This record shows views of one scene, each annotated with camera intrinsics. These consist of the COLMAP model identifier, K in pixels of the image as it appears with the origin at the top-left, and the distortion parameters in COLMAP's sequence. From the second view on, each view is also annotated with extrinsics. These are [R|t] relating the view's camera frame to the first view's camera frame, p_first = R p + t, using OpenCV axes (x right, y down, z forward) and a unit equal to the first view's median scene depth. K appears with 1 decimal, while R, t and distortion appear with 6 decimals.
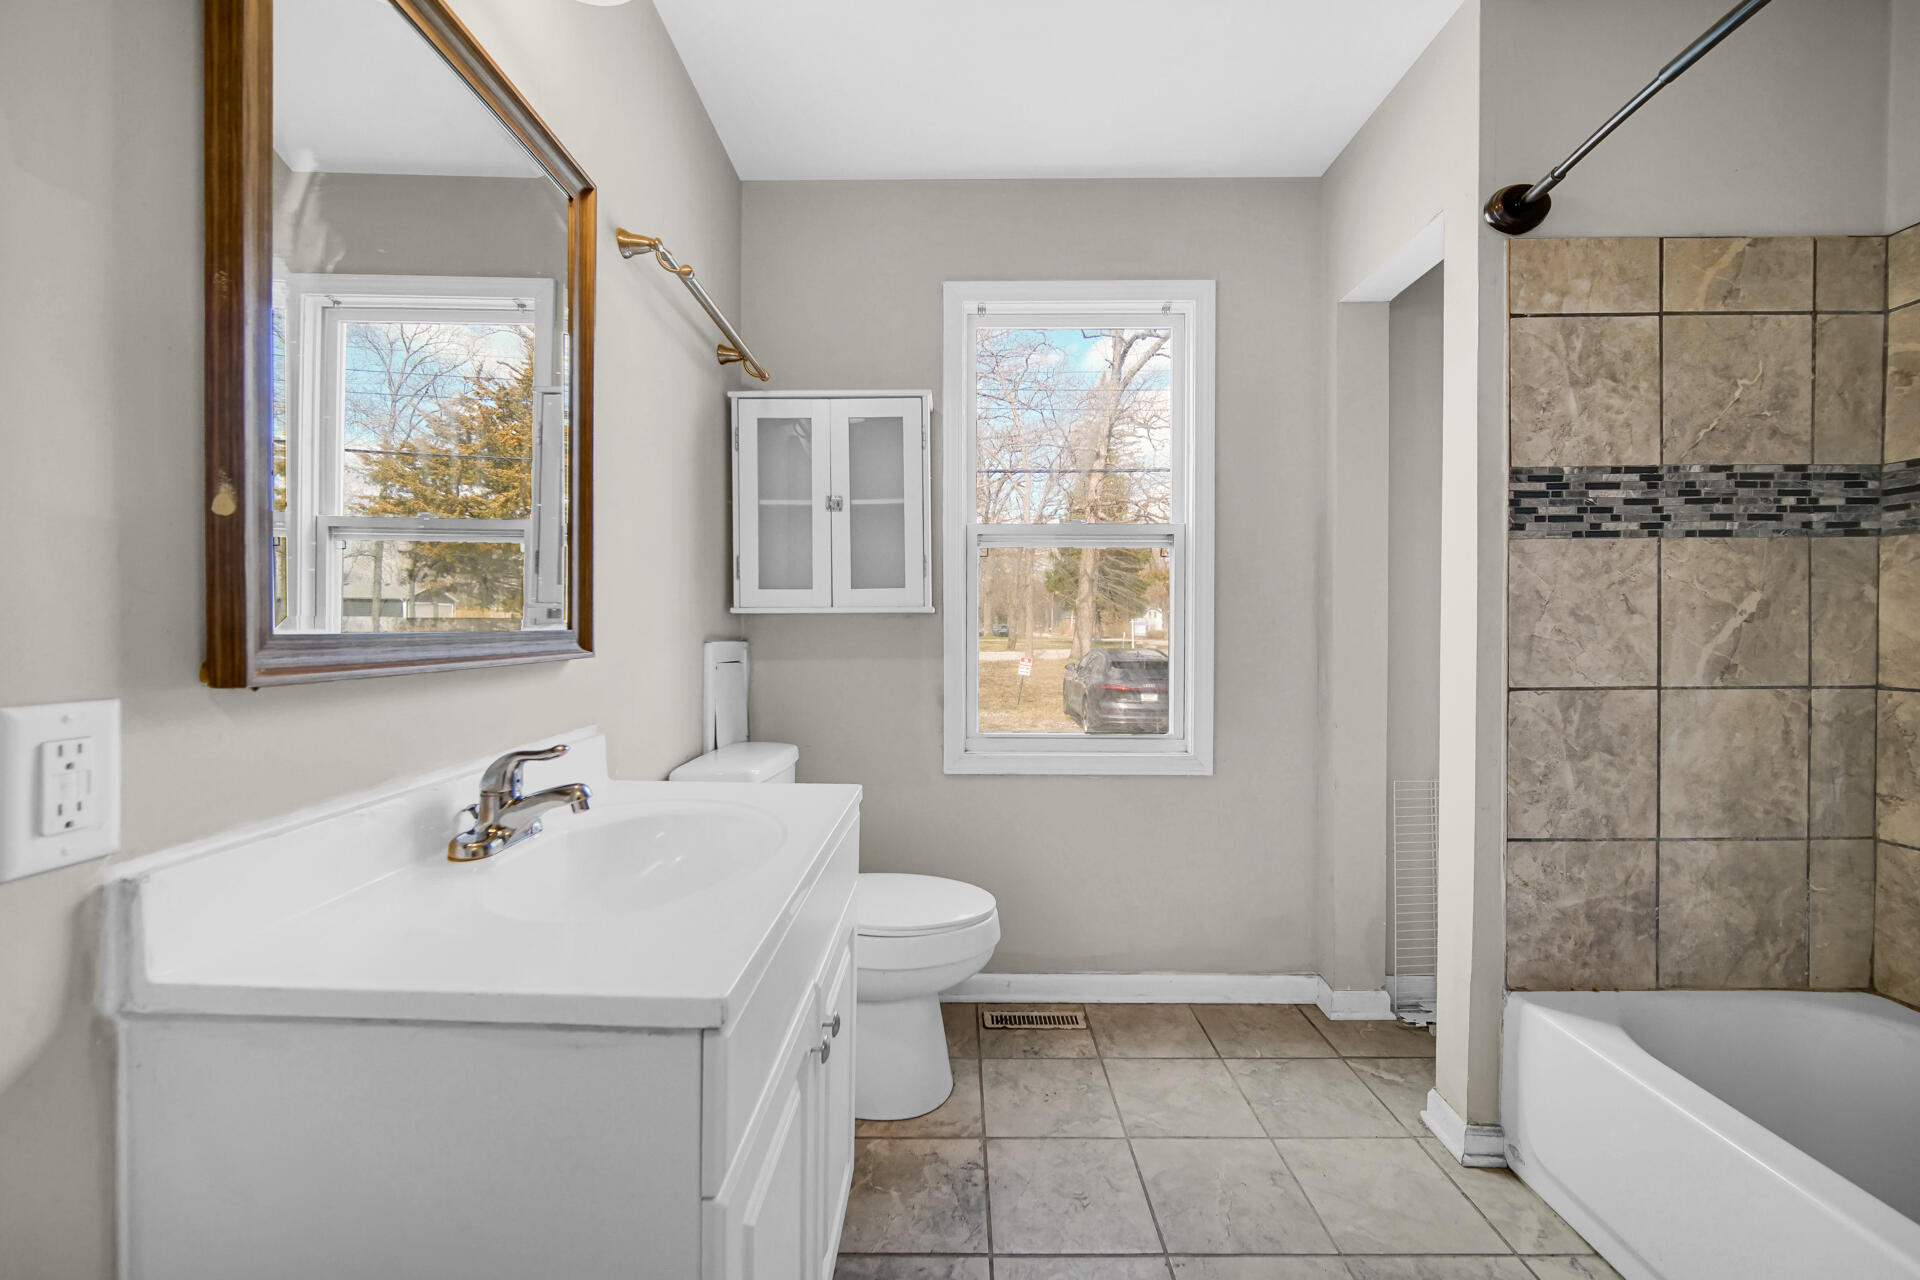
lens RADIAL K [[756.5, 0, 960.6], [0, 756.5, 635.4], [0, 0, 1]] dist [-0.003290, 0.000580]
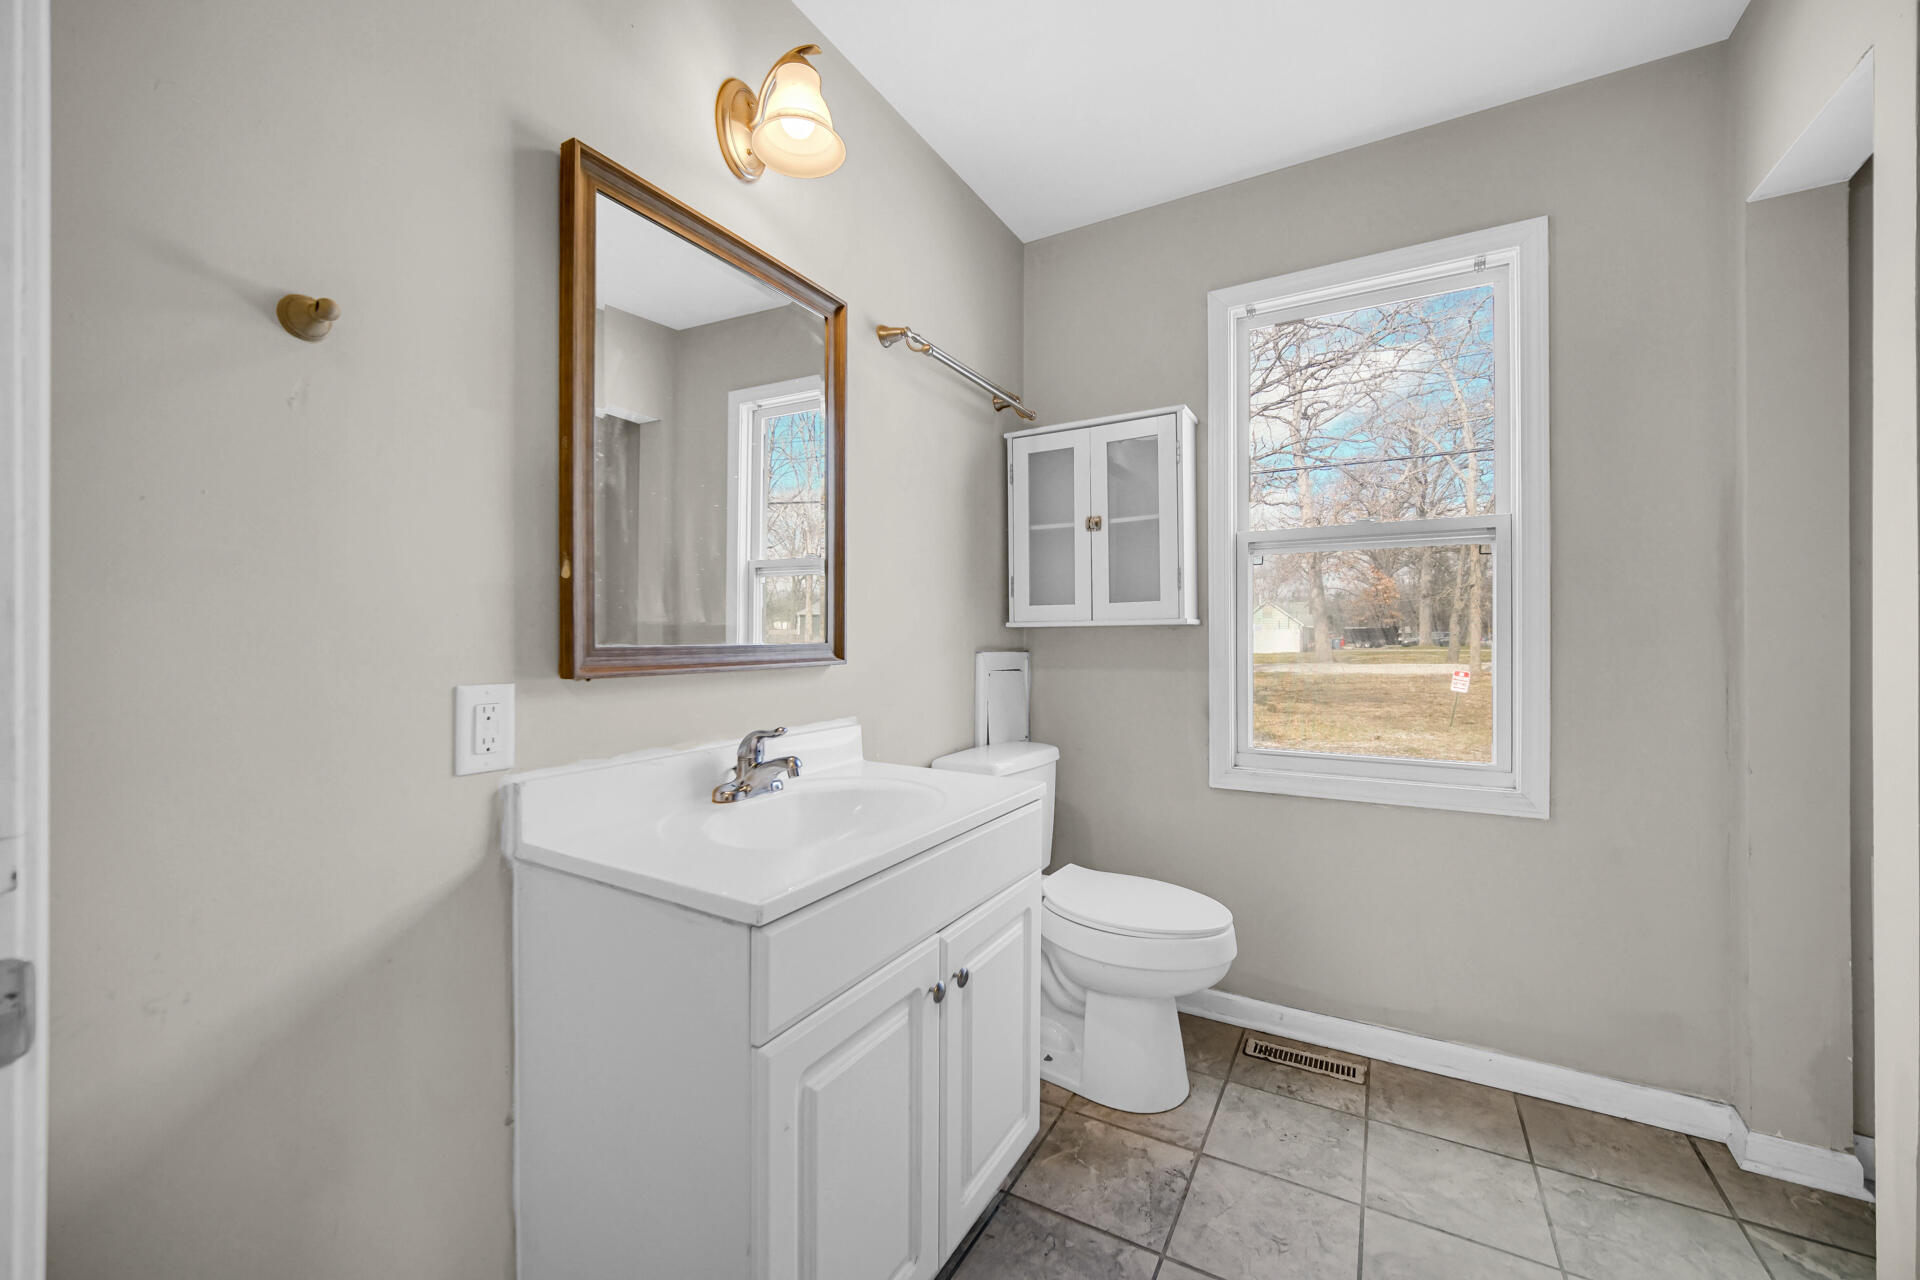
lens RADIAL K [[756.5, 0, 982.5], [0, 756.5, 635.7], [0, 0, 1]] dist [-0.003290, 0.000580]
pose [[0.873465, -0.004066, -0.486870, 0.243933], [-0.001634, 0.999935, -0.011282, -0.003887], [0.486885, 0.010650, 0.873401, -0.013659]]
